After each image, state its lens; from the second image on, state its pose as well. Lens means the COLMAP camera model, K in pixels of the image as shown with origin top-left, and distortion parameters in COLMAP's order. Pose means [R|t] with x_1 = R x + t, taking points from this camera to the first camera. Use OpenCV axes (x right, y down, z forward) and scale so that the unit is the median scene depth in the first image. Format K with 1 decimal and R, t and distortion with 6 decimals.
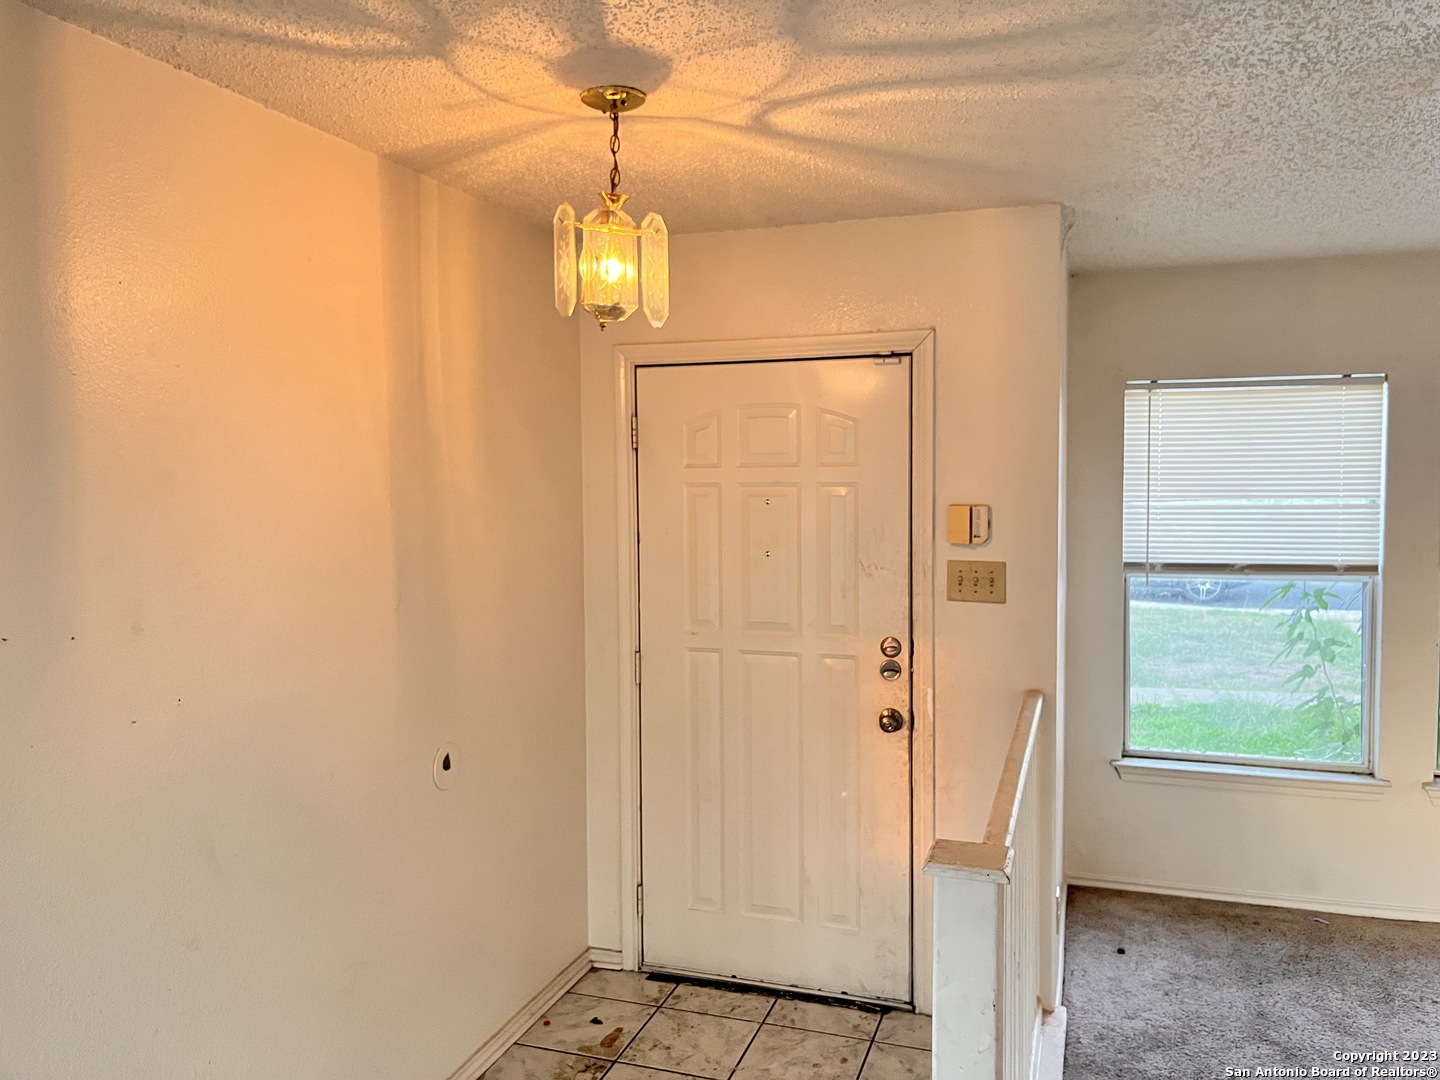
lens RADIAL K [[1087.3, 0, 711.3], [0, 1087.3, 535.1], [0, 0, 1]] dist [0.054240, -0.081684]
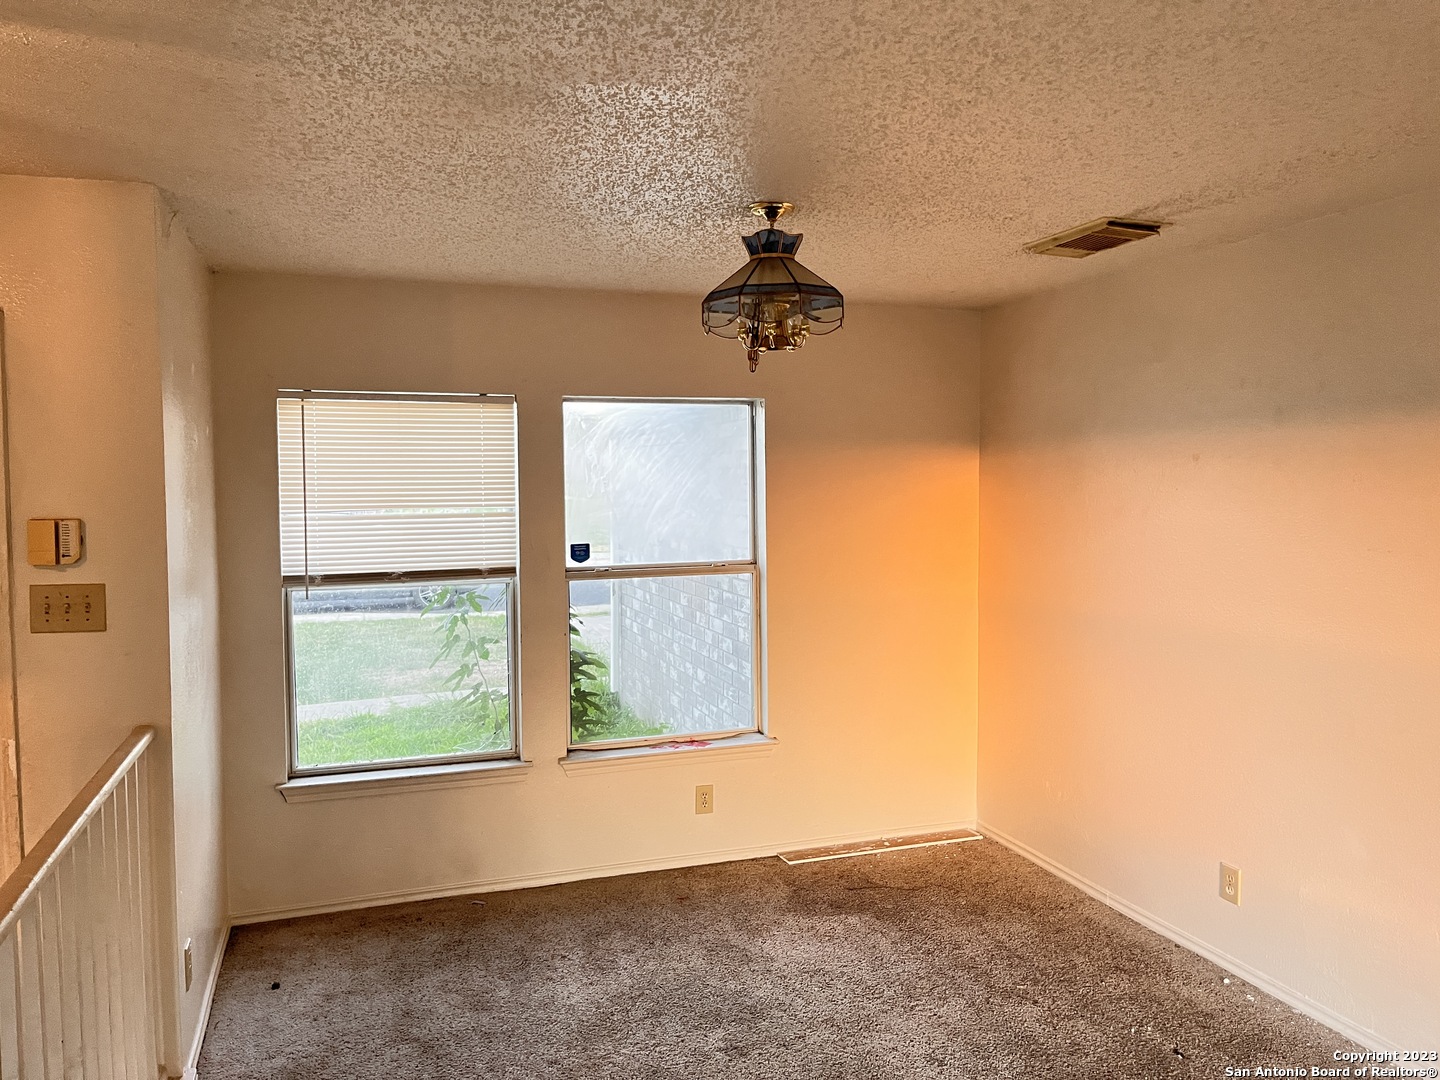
lens RADIAL K [[1087.3, 0, 716.7], [0, 1087.3, 534.1], [0, 0, 1]] dist [0.054240, -0.081684]
pose [[0.794121, -0.027122, 0.607154, 0.103619], [0.036148, 0.999343, -0.002639, 0.004076], [-0.606683, 0.024043, 0.794580, 0.003178]]
